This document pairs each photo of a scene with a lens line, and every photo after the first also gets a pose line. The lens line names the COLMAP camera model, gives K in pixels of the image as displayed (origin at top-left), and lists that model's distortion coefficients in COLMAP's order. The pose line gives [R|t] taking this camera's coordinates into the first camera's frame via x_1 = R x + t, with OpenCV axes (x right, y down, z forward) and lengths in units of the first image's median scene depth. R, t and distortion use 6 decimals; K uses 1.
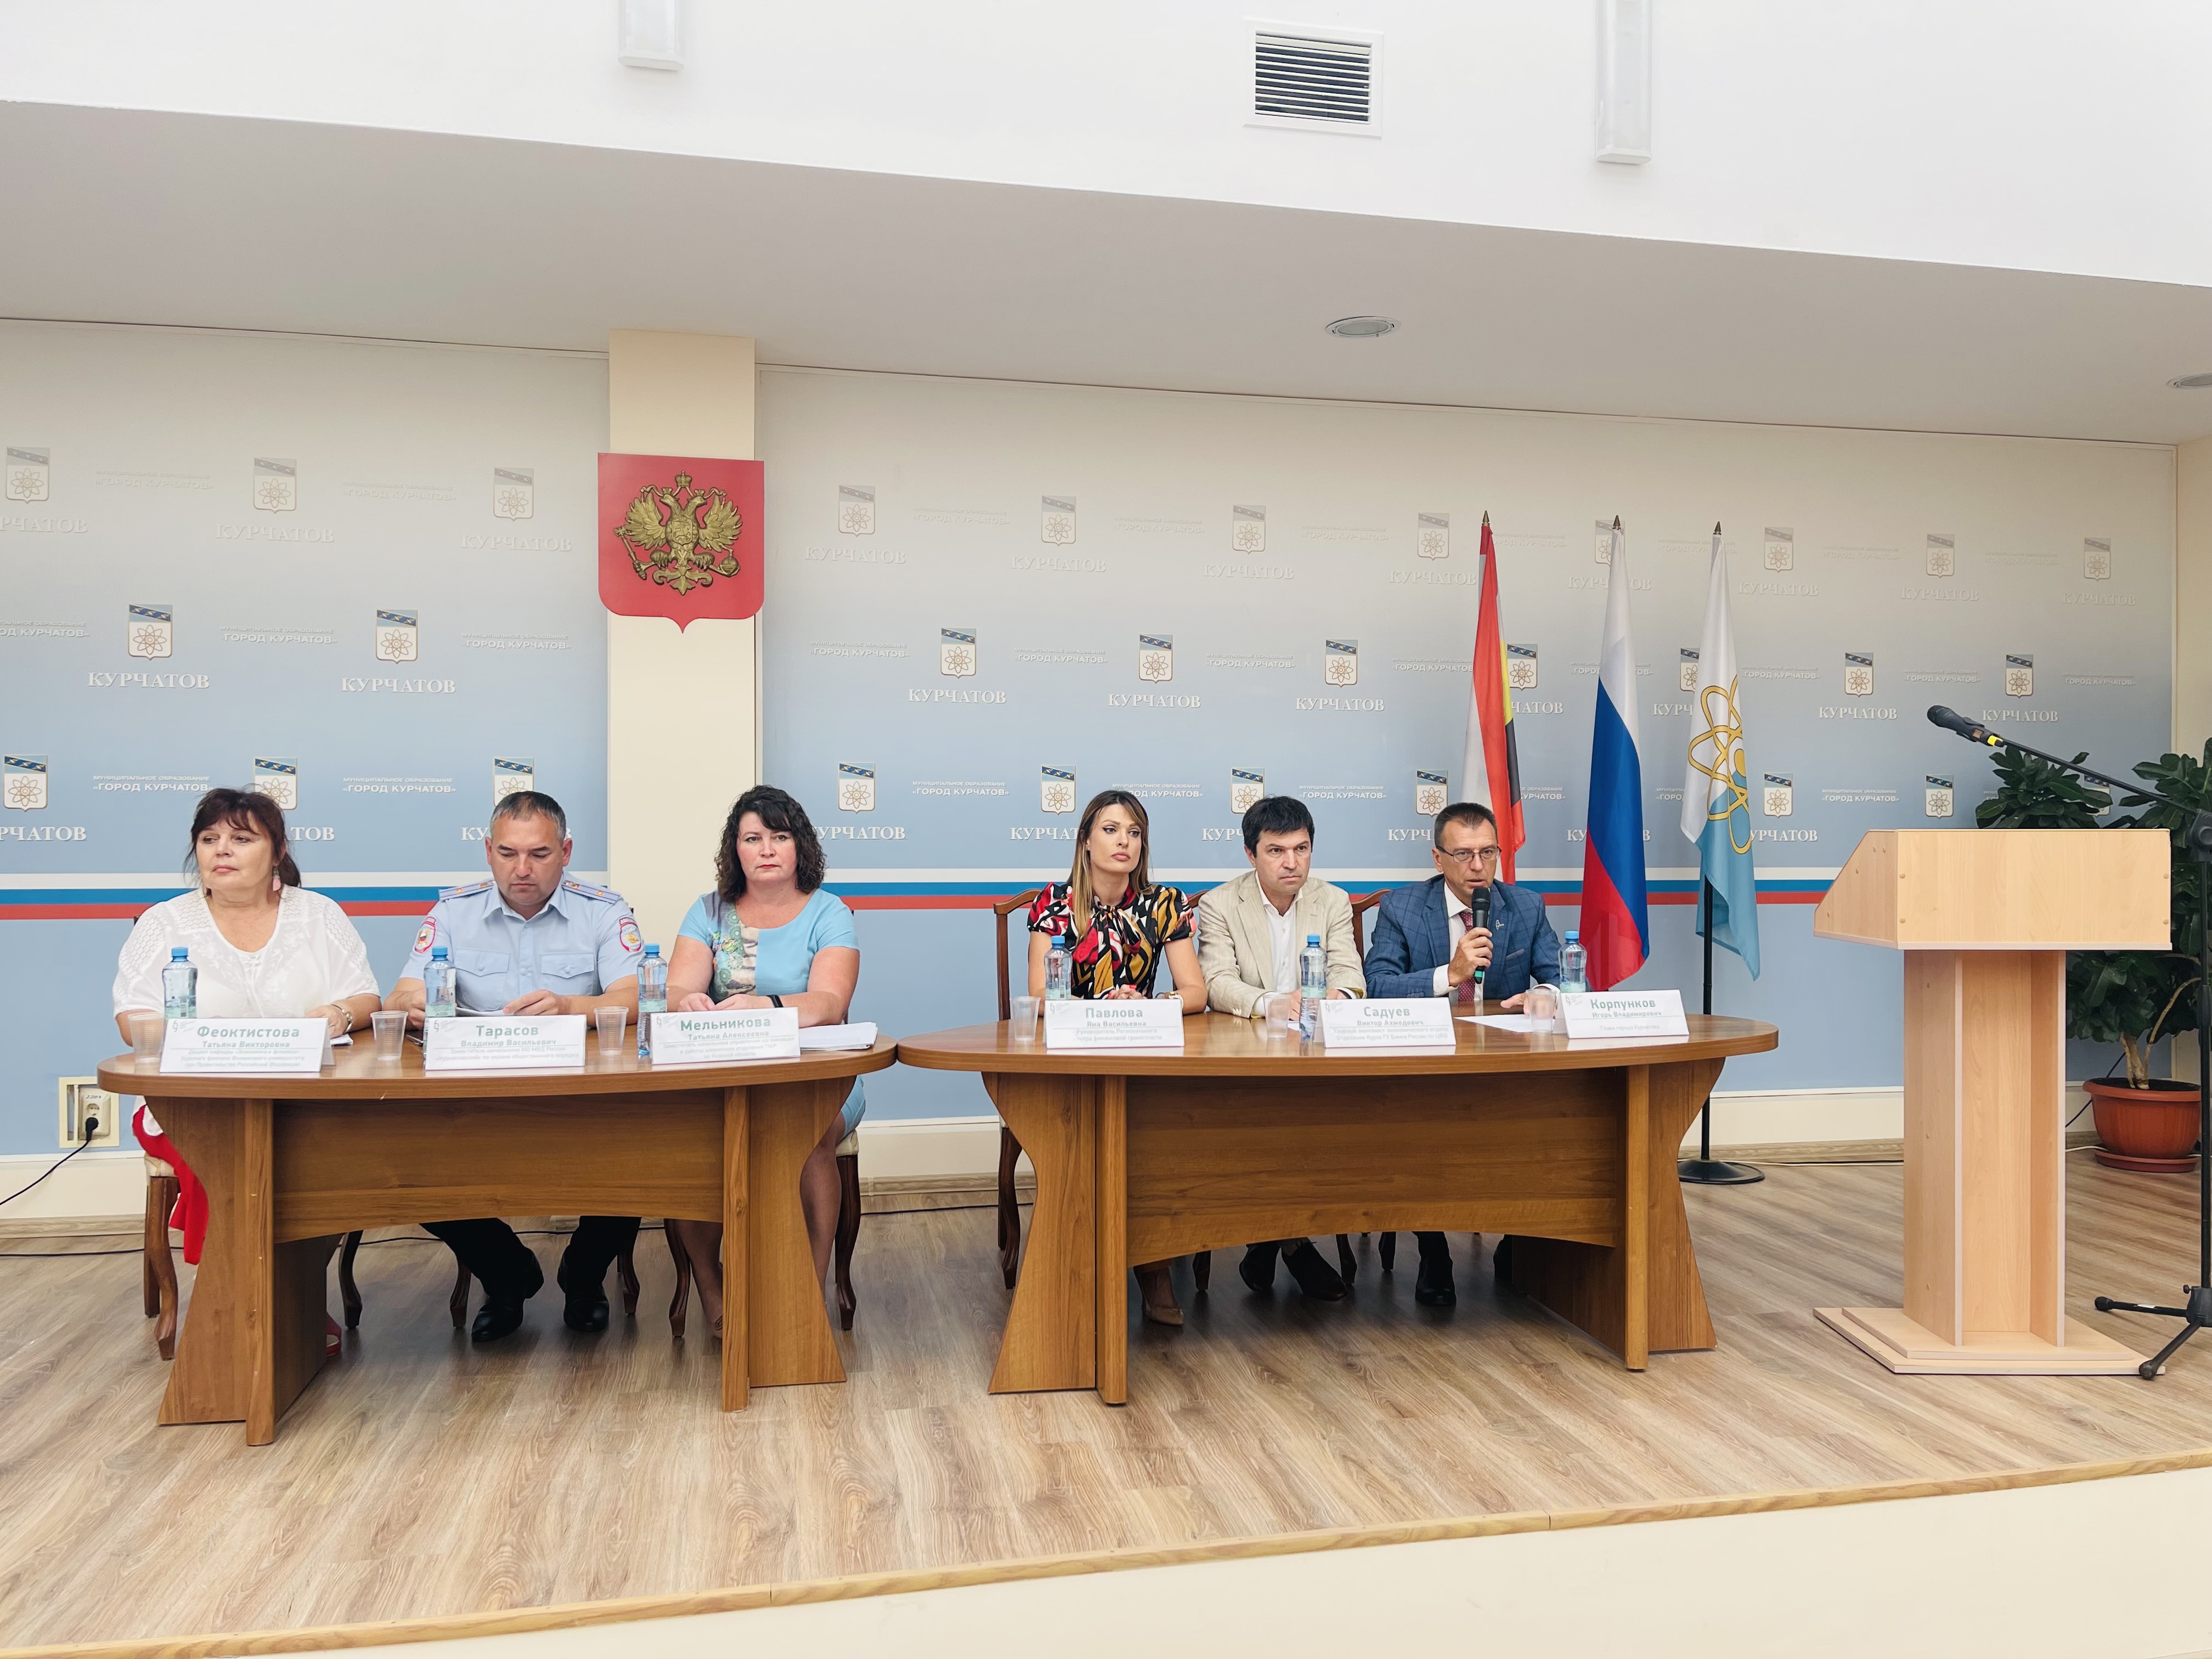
lens RADIAL K [[1670.1, 0, 1108.2], [0, 1670.1, 842.1], [0, 0, 1]] dist [0.034202, -0.003249]
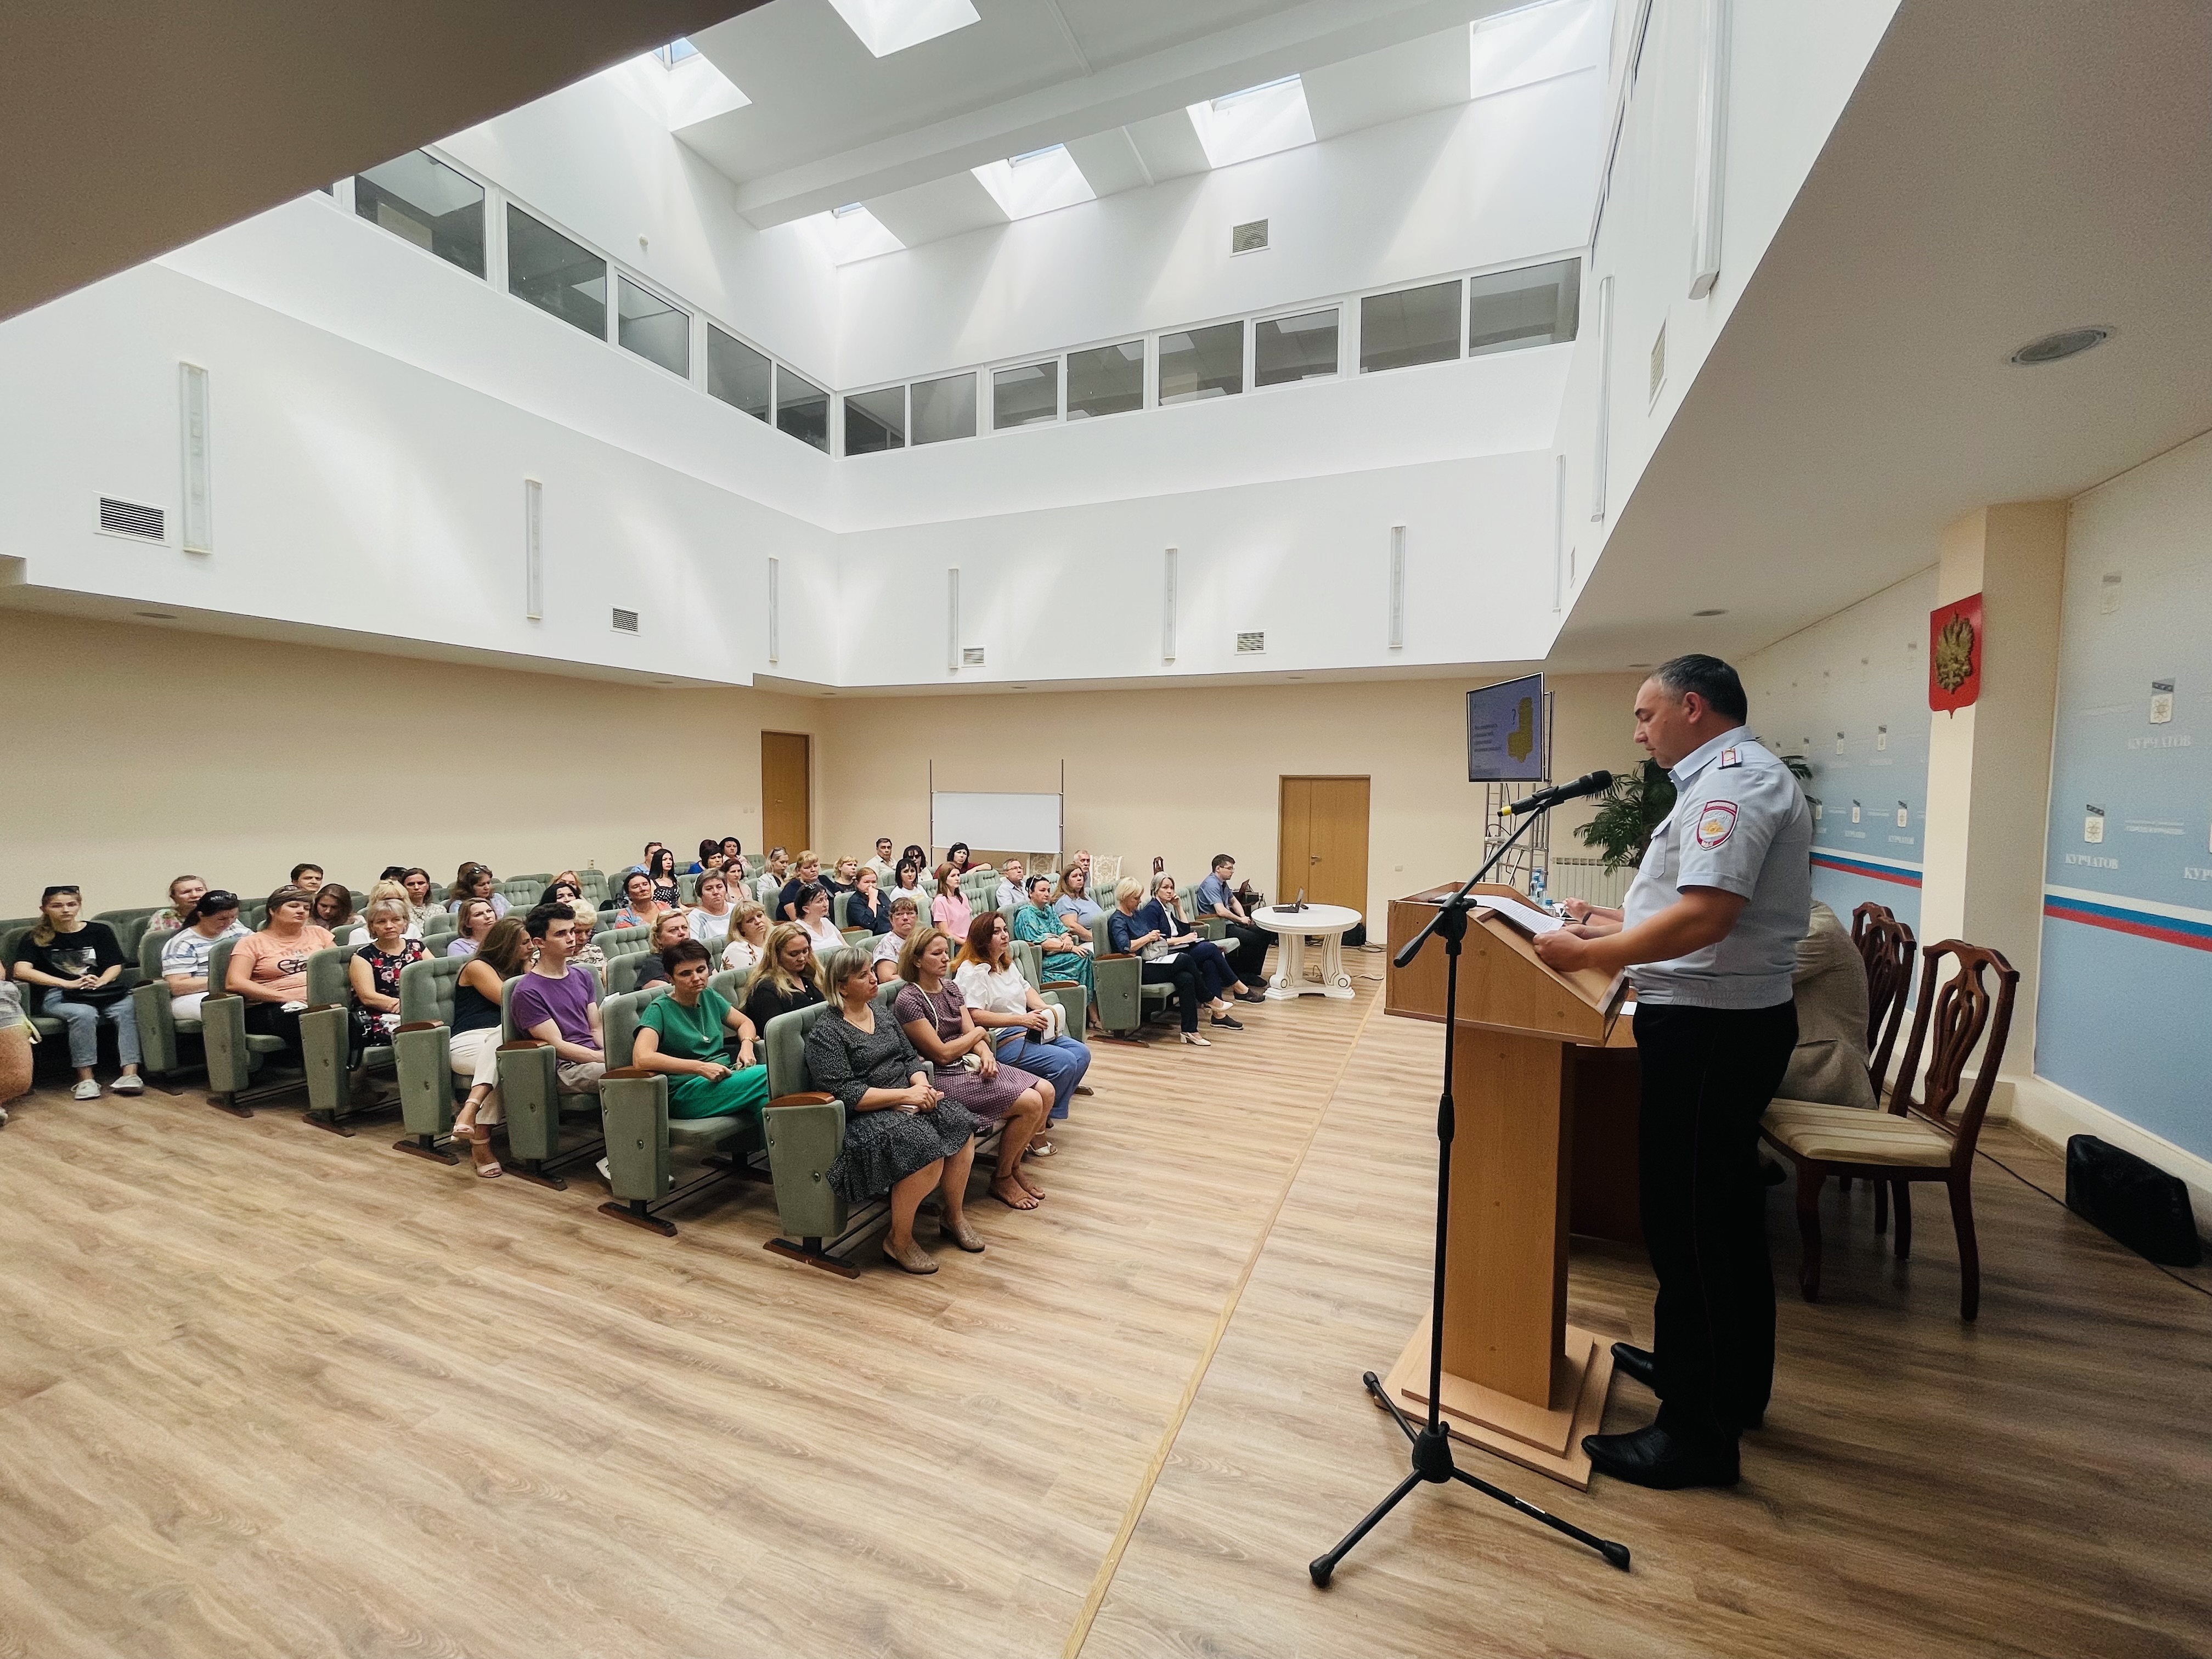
lens RADIAL K [[893.4, 0, 1106.0], [0, 893.4, 829.5], [0, 0, 1]] dist [-0.000461, -0.000022]
pose [[-0.571873, 0.032634, -0.819692, 1.210634], [-0.013466, 0.998700, 0.049155, -0.078203], [0.820231, 0.039149, -0.570691, 1.206046]]
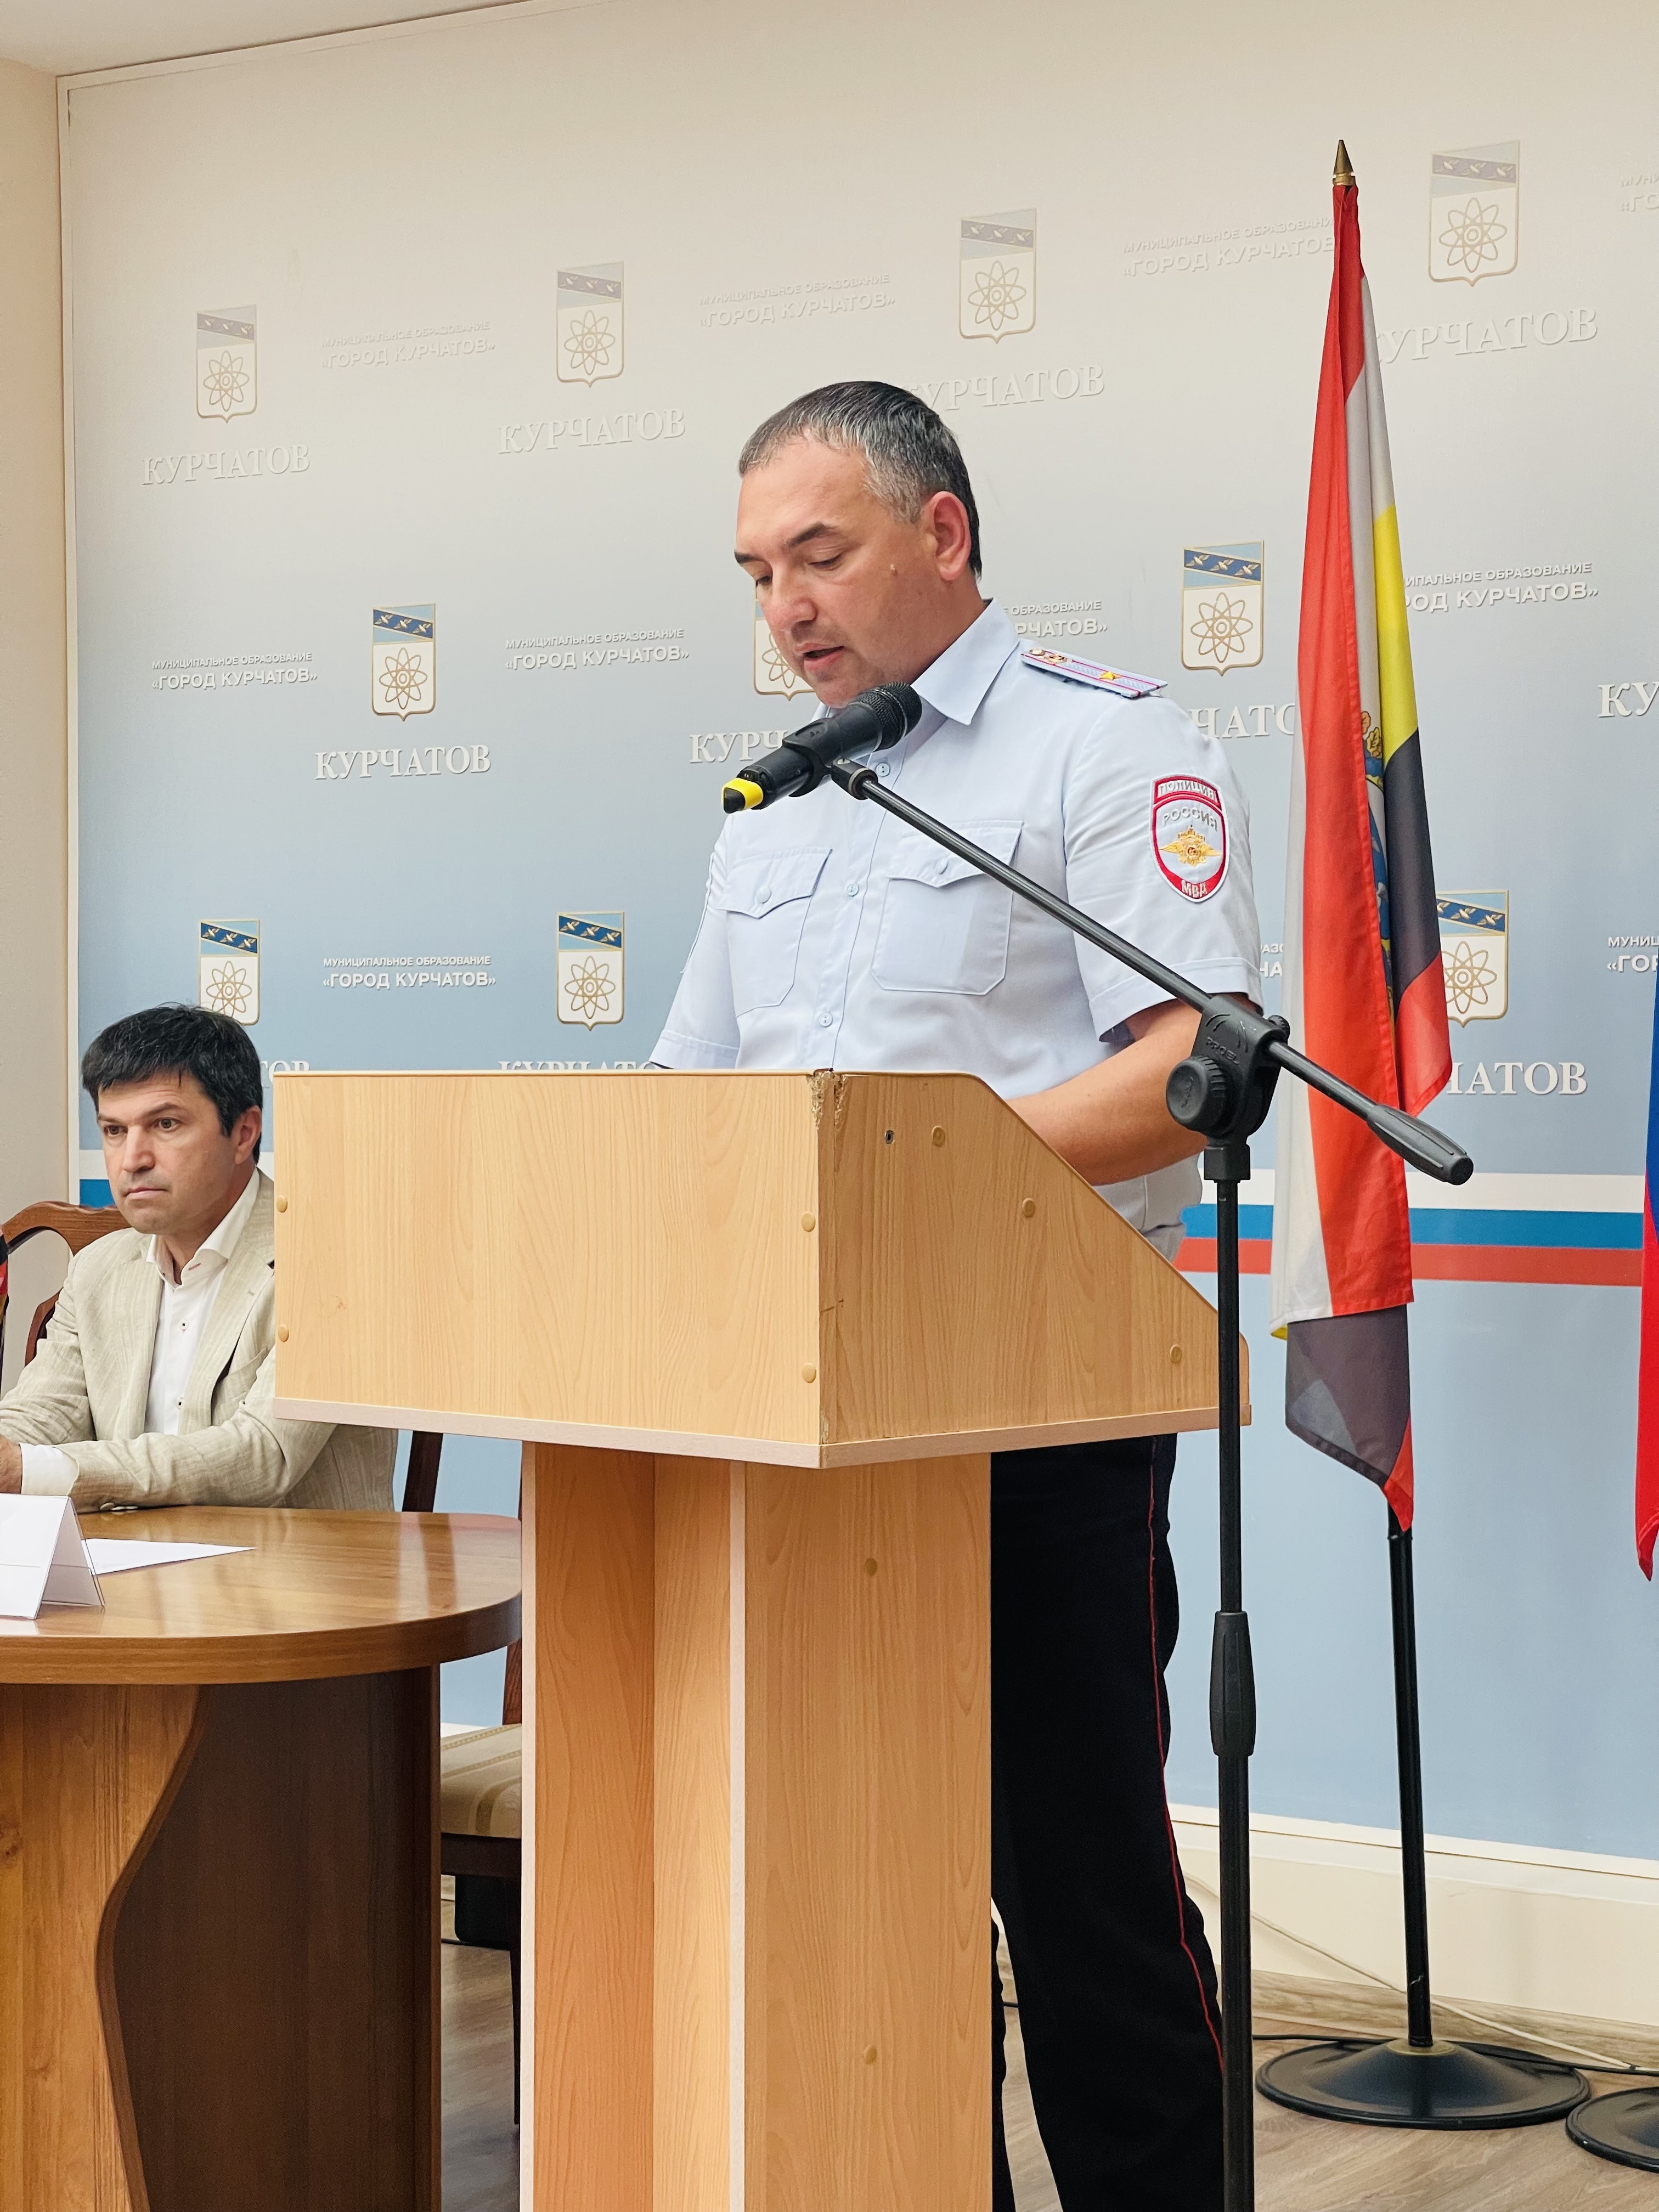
lens RADIAL K [[4164.3, 0, 829.5], [0, 4164.3, 1106.0], [0, 0, 1]] dist [0.295936, -0.159802]
pose [[0.700944, 0.005131, -0.713198, 1.213720], [0.000232, 0.999972, 0.007423, -0.006756], [0.713217, -0.005368, 0.700923, 0.475221]]
